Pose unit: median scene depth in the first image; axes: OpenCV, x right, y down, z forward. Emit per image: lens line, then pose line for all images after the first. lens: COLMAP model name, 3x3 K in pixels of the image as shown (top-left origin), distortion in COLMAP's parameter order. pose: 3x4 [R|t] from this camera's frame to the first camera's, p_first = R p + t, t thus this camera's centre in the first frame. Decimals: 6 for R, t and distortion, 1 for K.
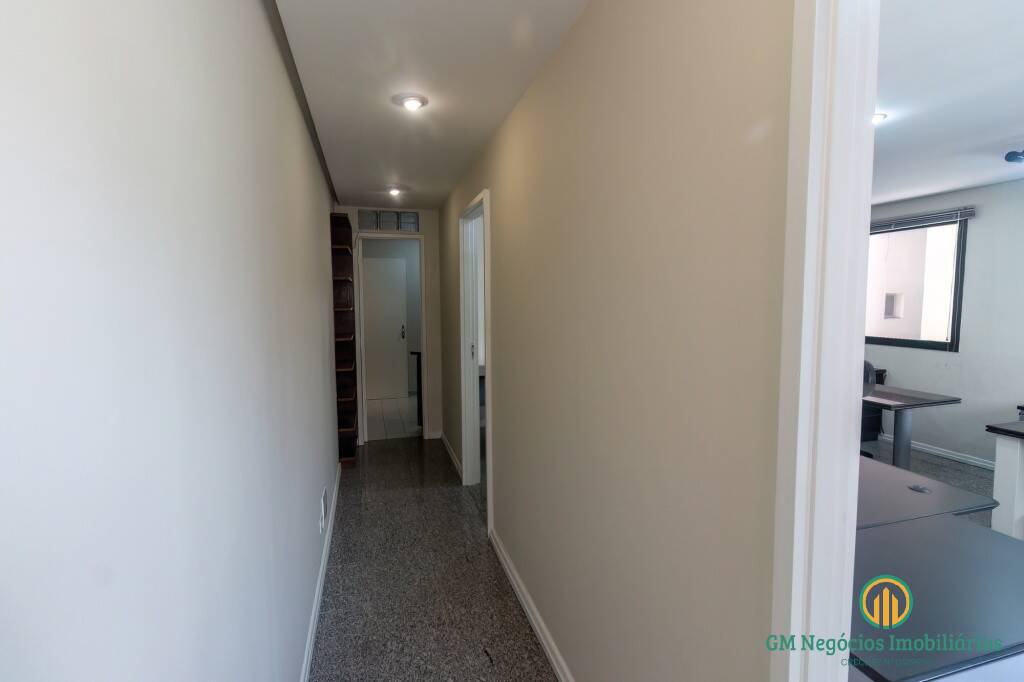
lens RADIAL K [[475.6, 0, 518.4], [0, 475.6, 341.4], [0, 0, 1]] dist [-0.002428, 0.001193]
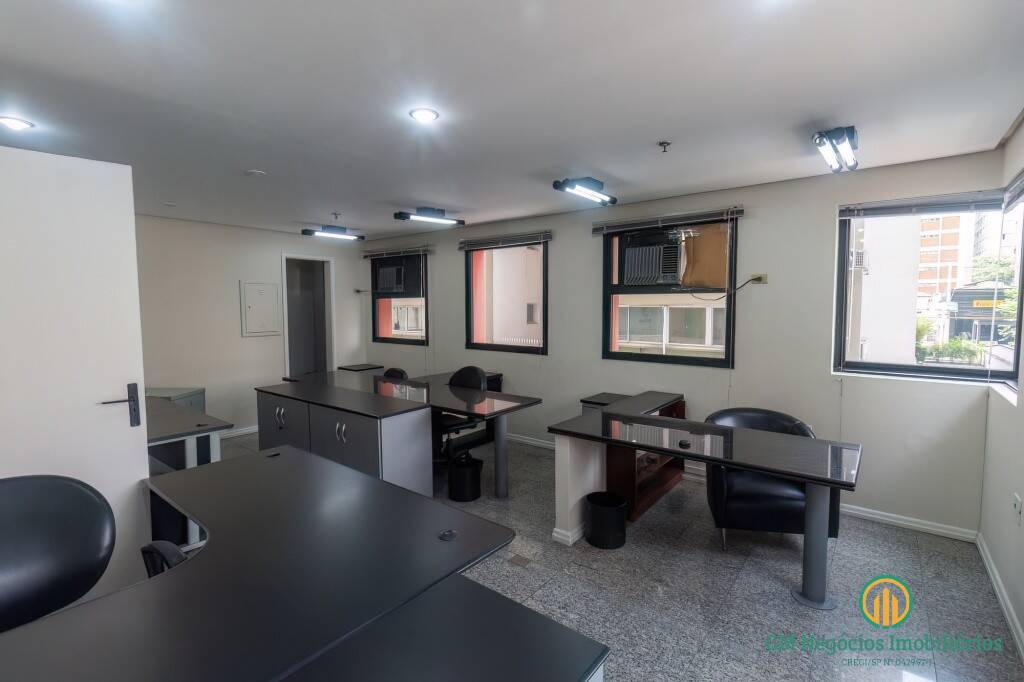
lens RADIAL K [[475.6, 0, 521.9], [0, 475.6, 339.1], [0, 0, 1]] dist [-0.002428, 0.001193]
pose [[0.813052, -0.033723, 0.581213, 0.205495], [0.045714, 0.998937, -0.005988, -0.013419], [-0.580393, 0.031438, 0.813729, 0.093337]]
